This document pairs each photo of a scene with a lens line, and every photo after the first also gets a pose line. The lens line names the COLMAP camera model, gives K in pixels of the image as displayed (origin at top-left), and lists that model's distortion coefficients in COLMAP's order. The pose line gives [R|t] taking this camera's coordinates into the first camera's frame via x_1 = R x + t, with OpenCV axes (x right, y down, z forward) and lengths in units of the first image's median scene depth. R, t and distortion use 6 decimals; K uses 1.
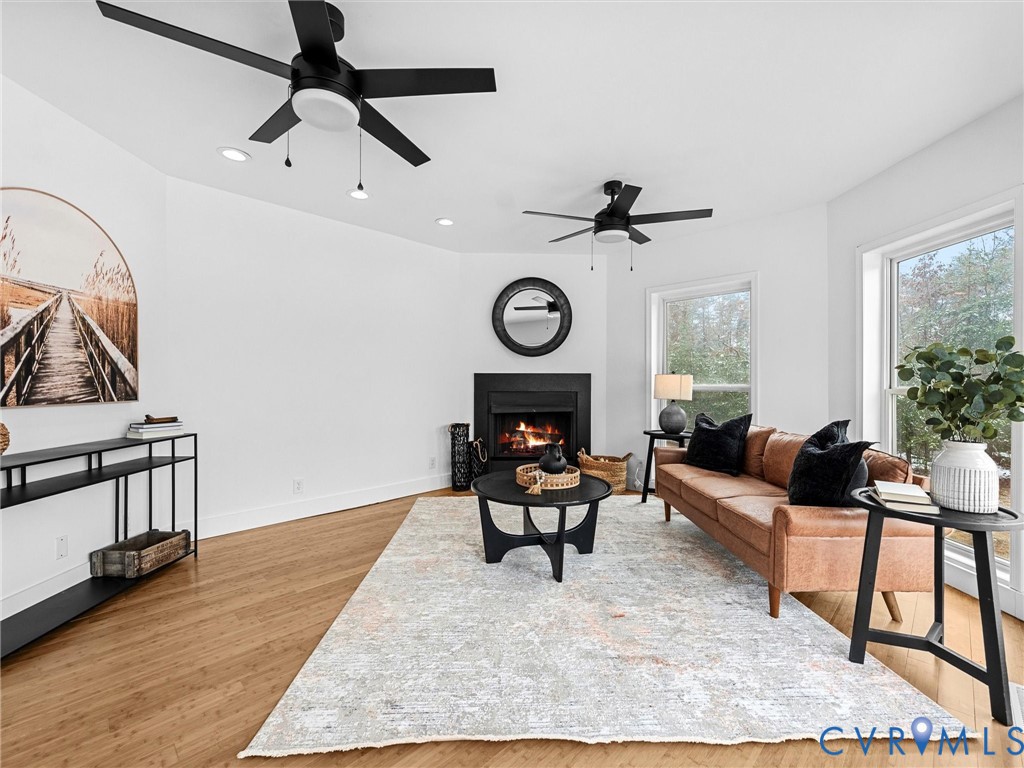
lens RADIAL K [[412.3, 0, 514.9], [0, 412.3, 384.7], [0, 0, 1]] dist [-0.002159, -0.001049]
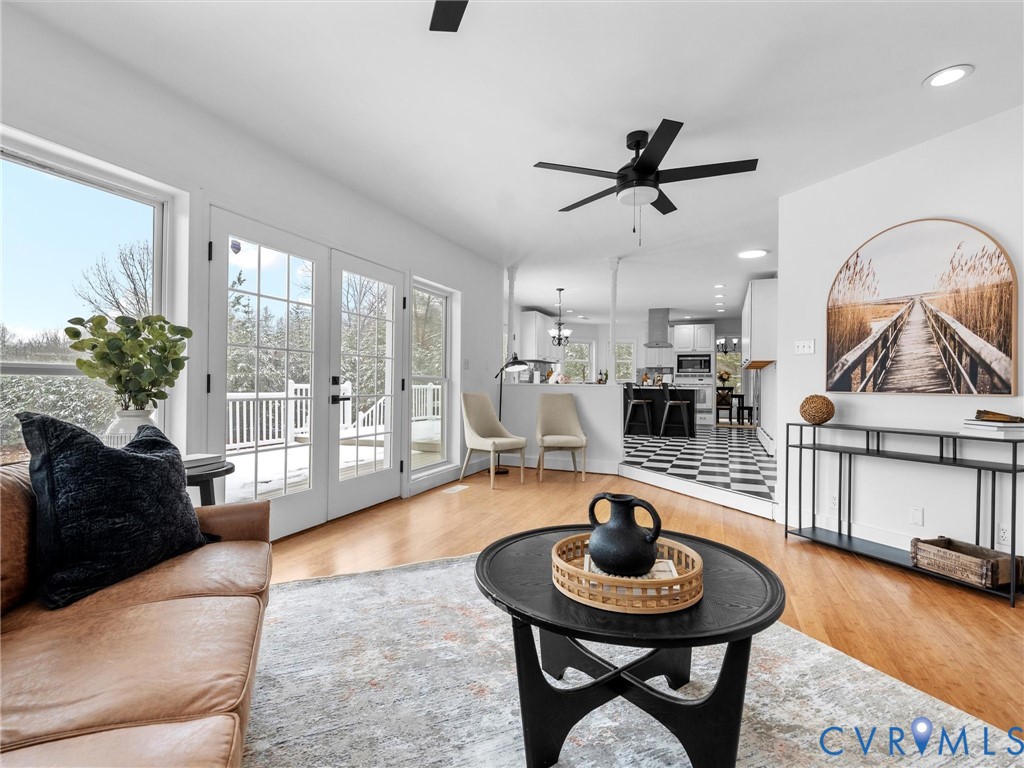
lens RADIAL K [[435.7, 0, 516.3], [0, 435.7, 385.0], [0, 0, 1]] dist [-0.004571, -0.001256]
pose [[-0.911427, -0.009201, -0.411360, 0.425146], [-0.012533, 0.999907, 0.005402, 0.029631], [0.411271, 0.010079, -0.911457, 1.562644]]
